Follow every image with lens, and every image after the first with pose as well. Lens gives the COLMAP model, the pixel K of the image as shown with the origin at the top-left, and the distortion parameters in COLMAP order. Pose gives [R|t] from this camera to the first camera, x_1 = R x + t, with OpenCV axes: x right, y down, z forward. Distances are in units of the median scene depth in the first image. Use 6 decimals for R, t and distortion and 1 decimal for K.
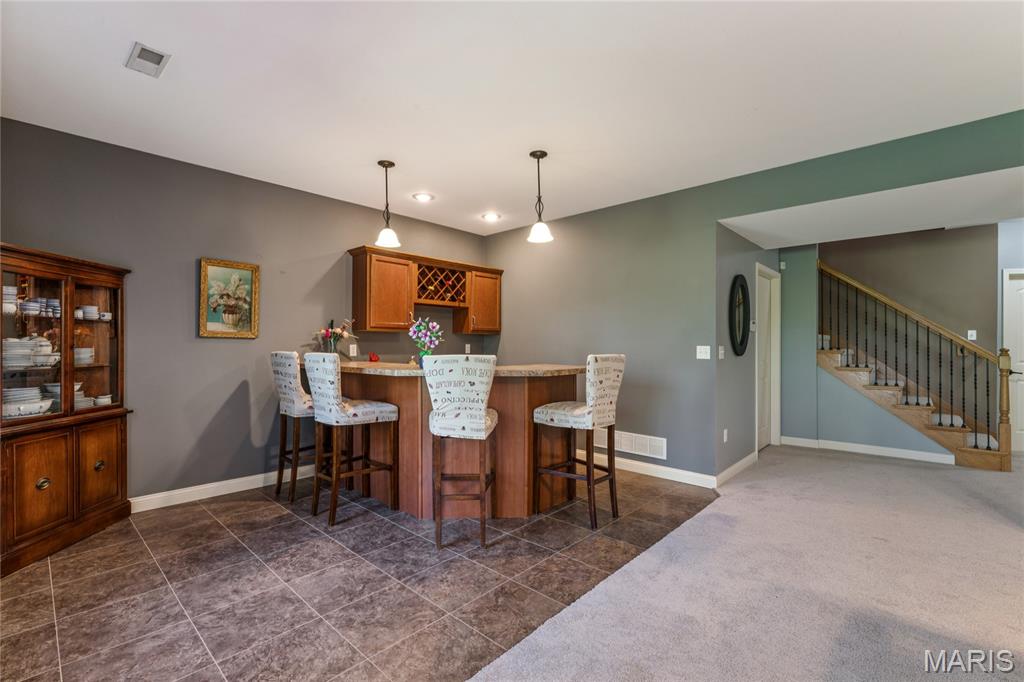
lens RADIAL K [[455.7, 0, 510.2], [0, 455.7, 343.1], [0, 0, 1]] dist [-0.001818, 0.000790]
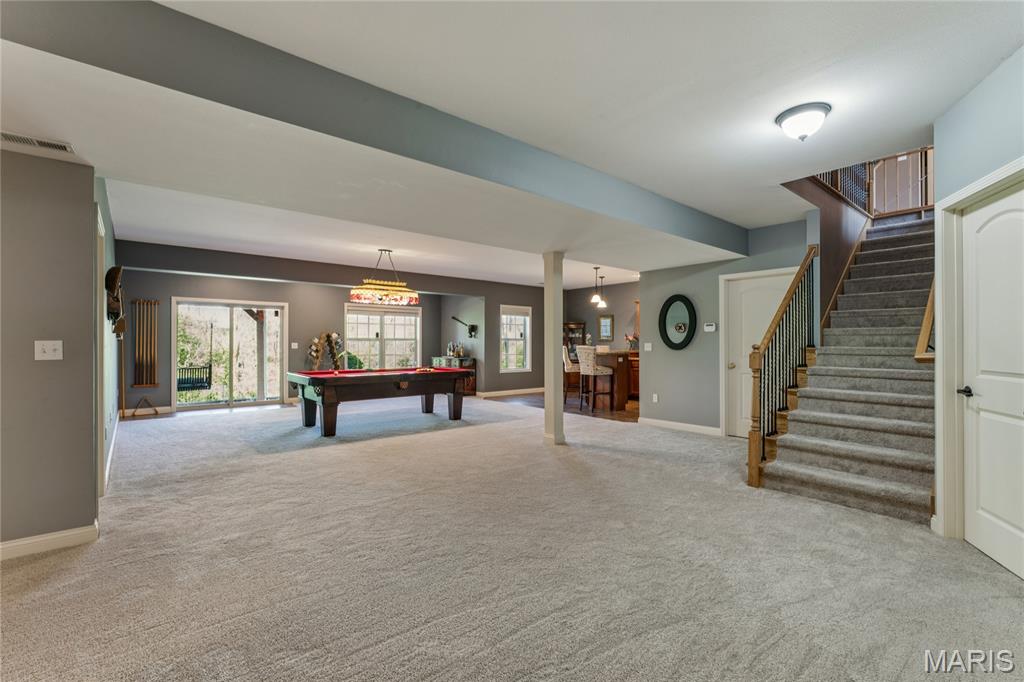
lens RADIAL K [[455.7, 0, 510.2], [0, 455.7, 343.1], [0, 0, 1]] dist [-0.001818, 0.000790]
pose [[-0.129273, -0.005589, -0.991593, 2.232122], [0.001470, 0.999982, -0.005828, 0.014048], [0.991608, -0.002211, -0.129262, 0.719258]]
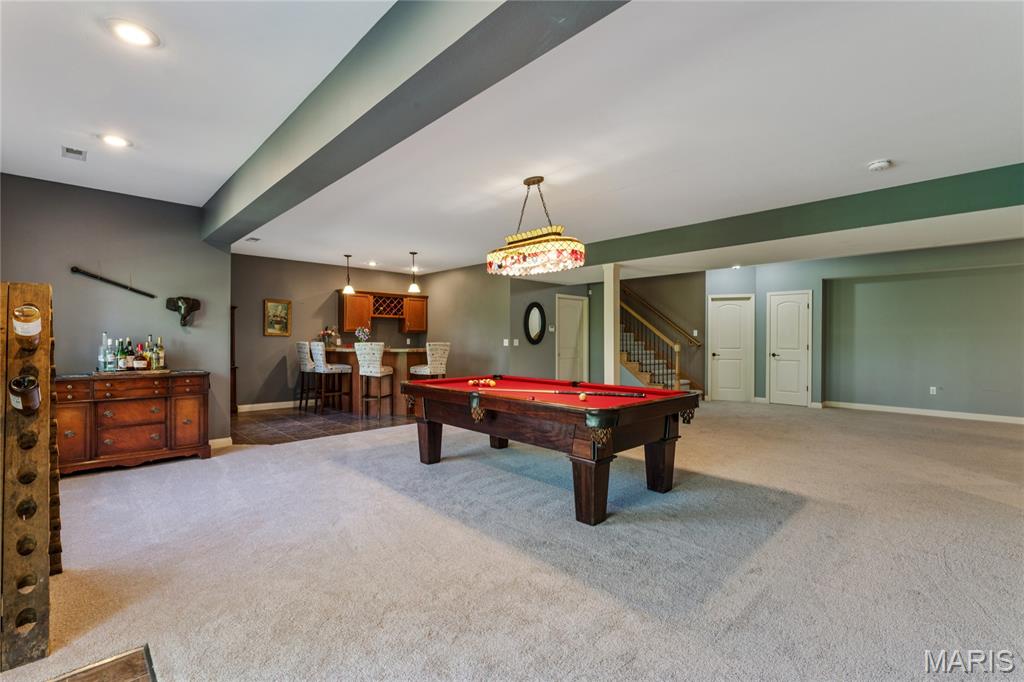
lens RADIAL K [[455.7, 0, 510.2], [0, 455.7, 343.1], [0, 0, 1]] dist [-0.001818, 0.000790]
pose [[0.998645, -0.000911, -0.052024, 0.552713], [0.001421, 0.999951, 0.009754, 0.003174], [0.052013, -0.009815, 0.998598, -1.019184]]
